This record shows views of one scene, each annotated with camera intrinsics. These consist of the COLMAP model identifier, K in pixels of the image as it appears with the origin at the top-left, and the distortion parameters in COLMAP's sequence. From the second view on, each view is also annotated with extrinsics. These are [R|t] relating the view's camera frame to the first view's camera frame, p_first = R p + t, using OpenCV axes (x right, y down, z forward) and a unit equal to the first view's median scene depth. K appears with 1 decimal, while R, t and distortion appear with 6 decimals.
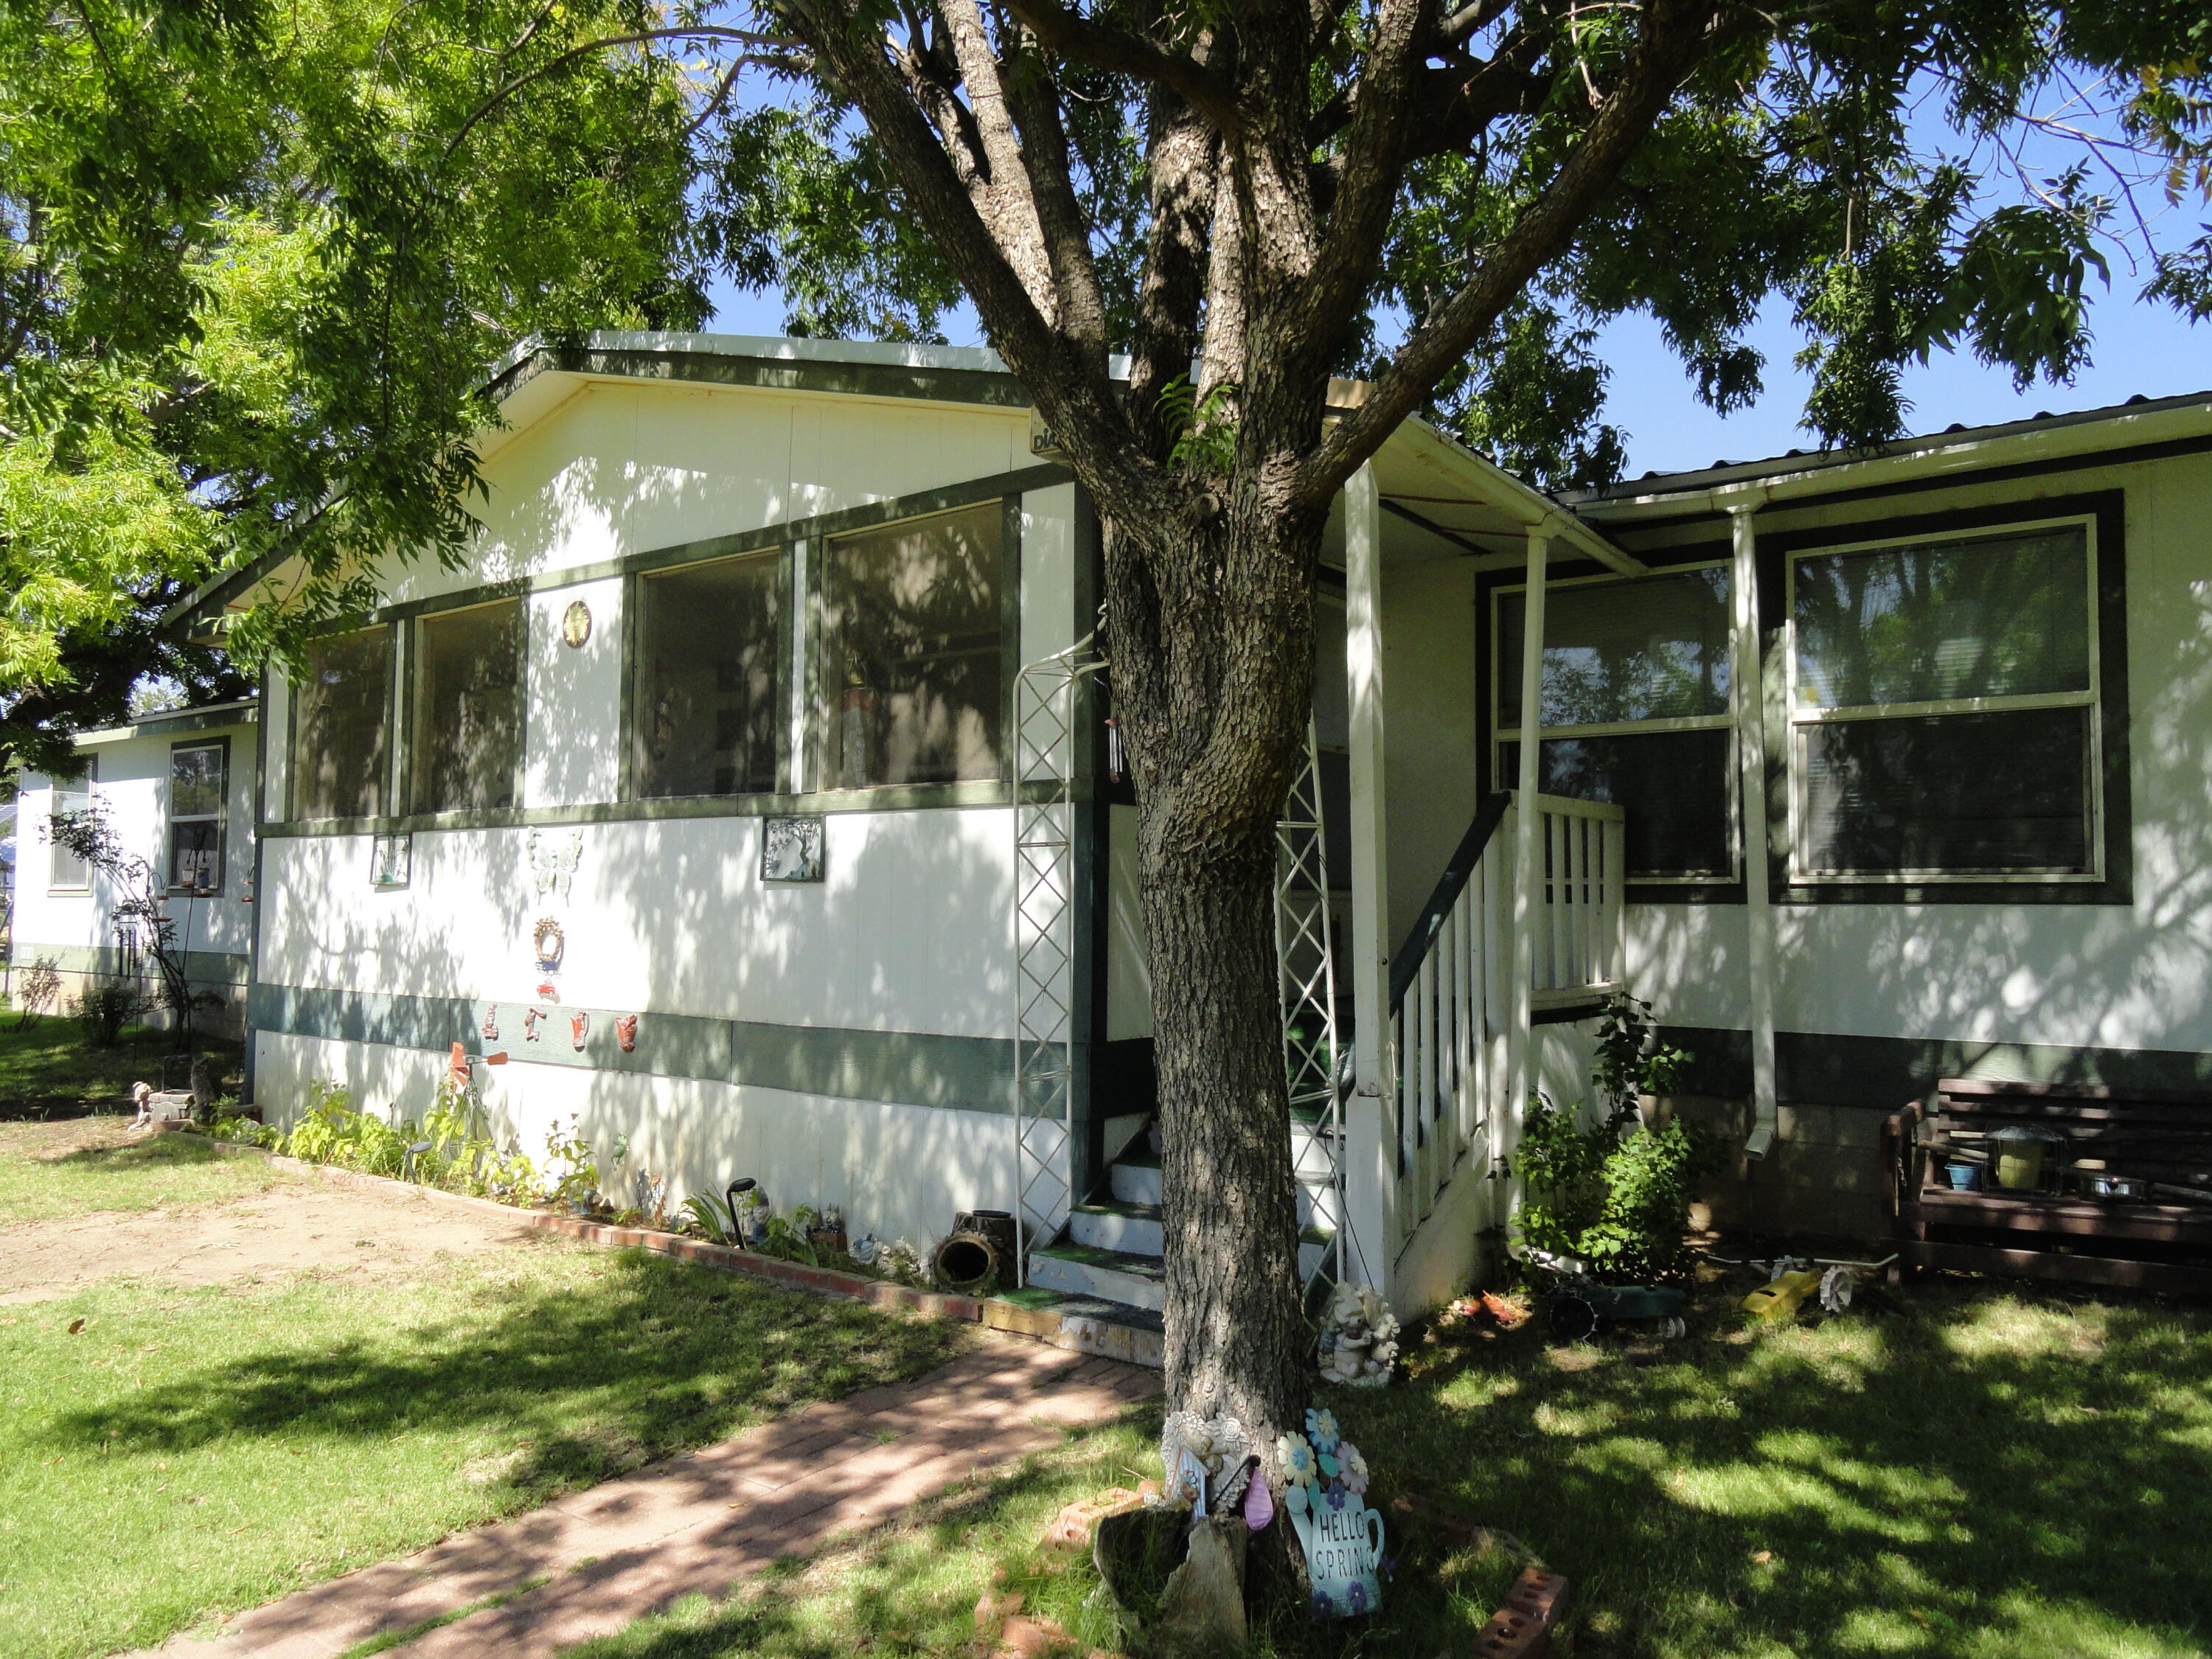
lens RADIAL K [[1522.0, 0, 1103.3], [0, 1522.0, 836.6], [0, 0, 1]] dist [-0.006788, 0.003011]
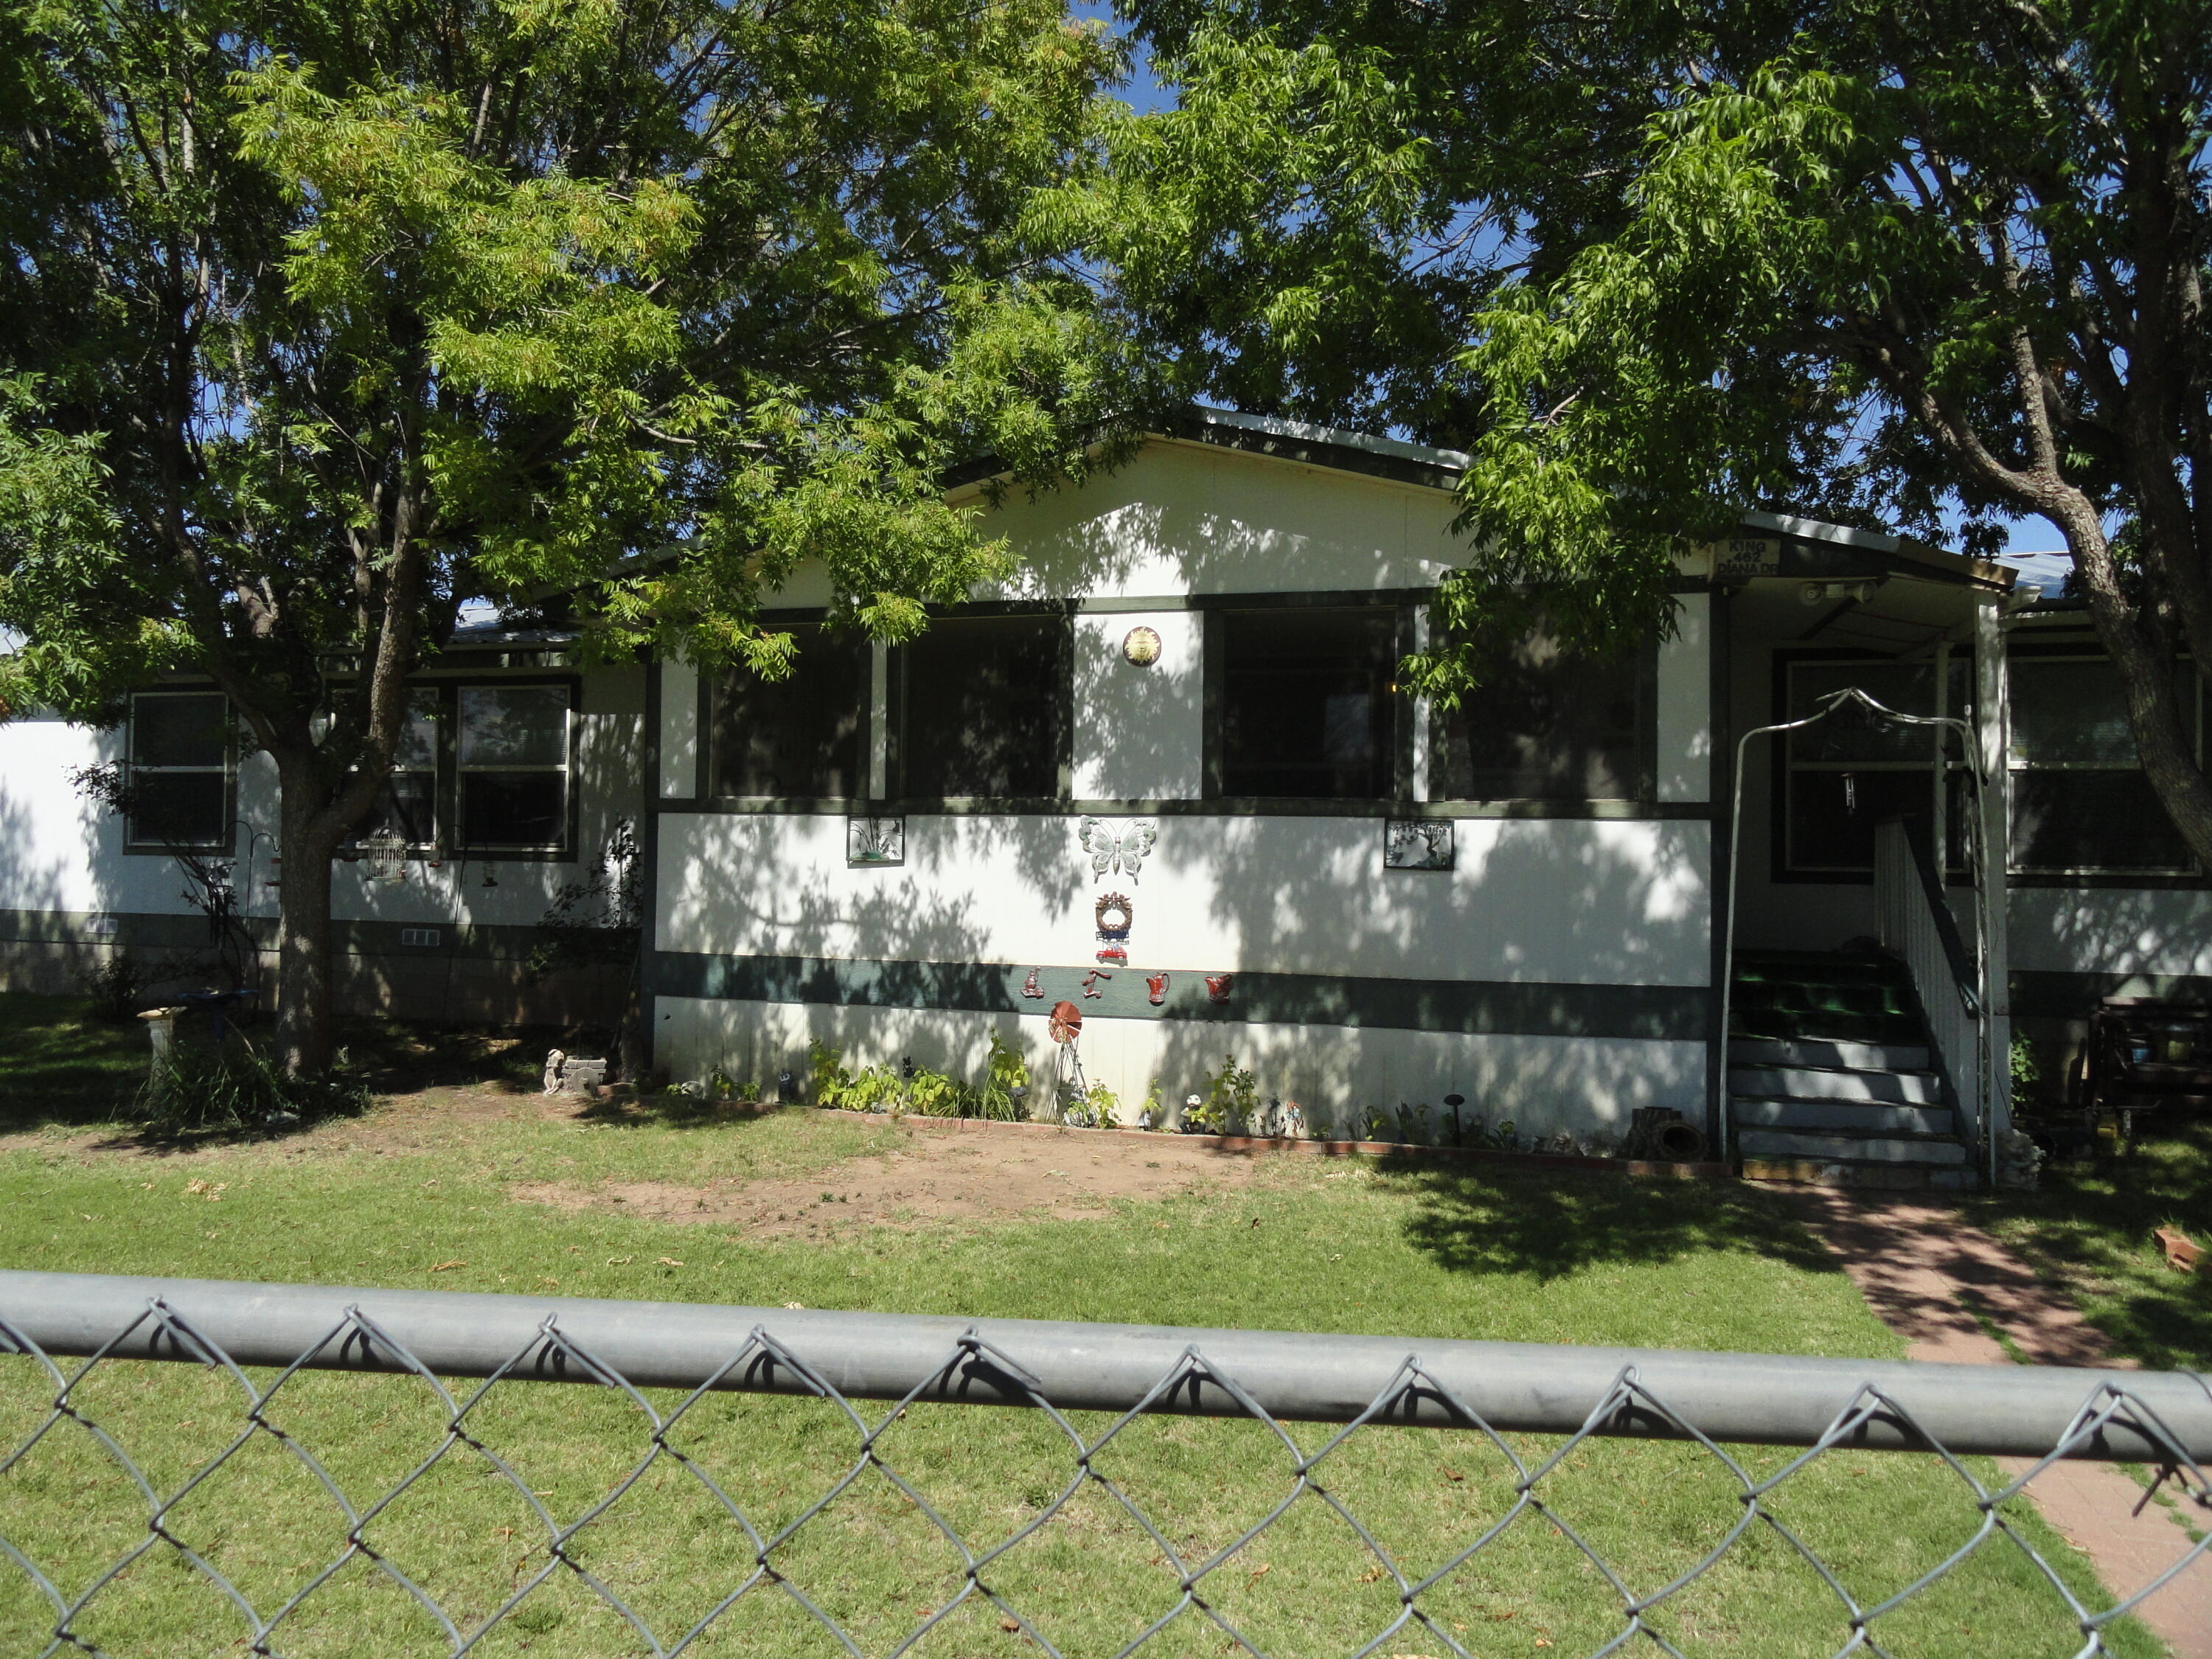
lens RADIAL K [[1522.0, 0, 1114.1], [0, 1522.0, 824.7], [0, 0, 1]] dist [-0.006788, 0.003011]
pose [[0.935214, 0.012231, 0.353871, -0.831211], [-0.023980, 0.999296, 0.028836, -0.036930], [-0.353270, -0.035454, 0.934849, -0.109551]]
